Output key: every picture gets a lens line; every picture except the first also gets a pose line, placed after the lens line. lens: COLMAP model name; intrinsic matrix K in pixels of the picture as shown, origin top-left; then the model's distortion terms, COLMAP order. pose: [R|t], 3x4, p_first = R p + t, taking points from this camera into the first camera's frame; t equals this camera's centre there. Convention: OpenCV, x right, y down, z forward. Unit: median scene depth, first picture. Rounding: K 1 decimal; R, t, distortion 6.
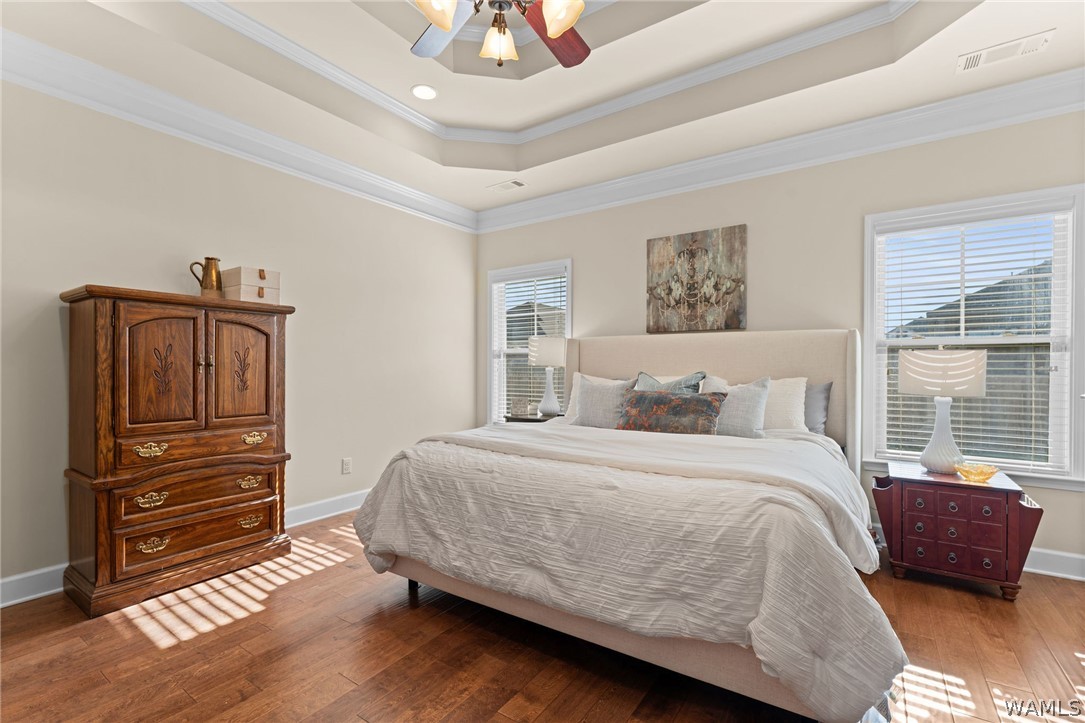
lens RADIAL K [[488.2, 0, 534.6], [0, 488.2, 368.4], [0, 0, 1]] dist [-0.001288, -0.000016]
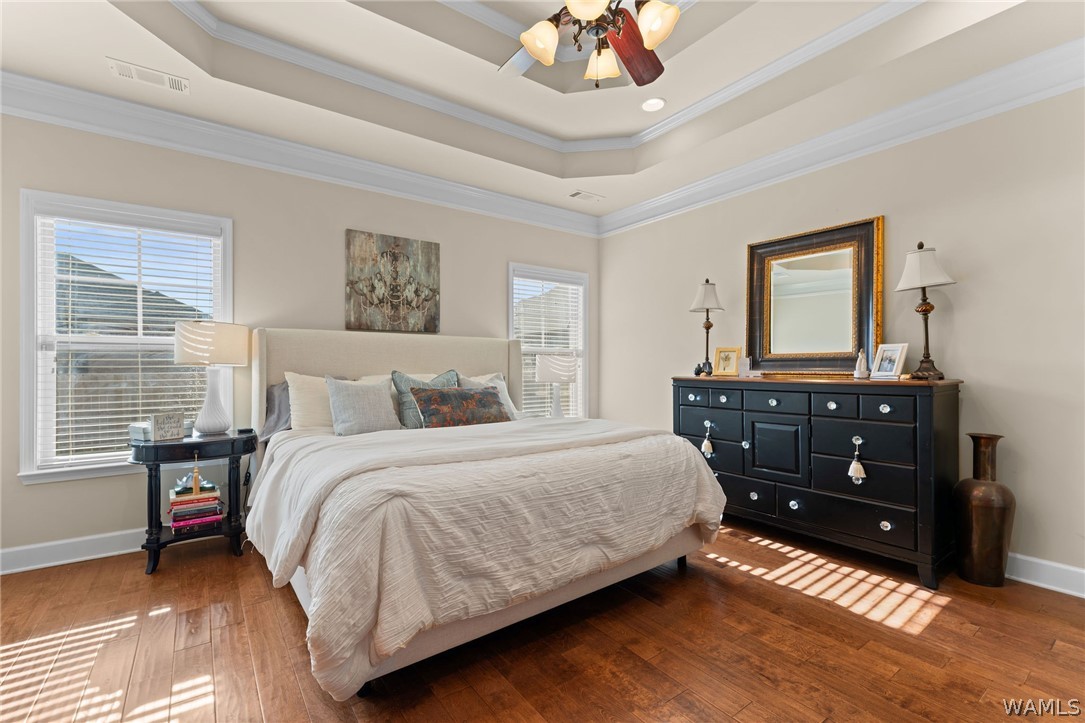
lens RADIAL K [[475.8, 0, 540.6], [0, 475.8, 366.4], [0, 0, 1]] dist [0.001007, 0.000005]
pose [[0.327099, -0.002372, 0.944987, -0.552134], [0.003993, 0.999991, 0.001128, -0.000963], [-0.944982, 0.003404, 0.327105, 0.387268]]
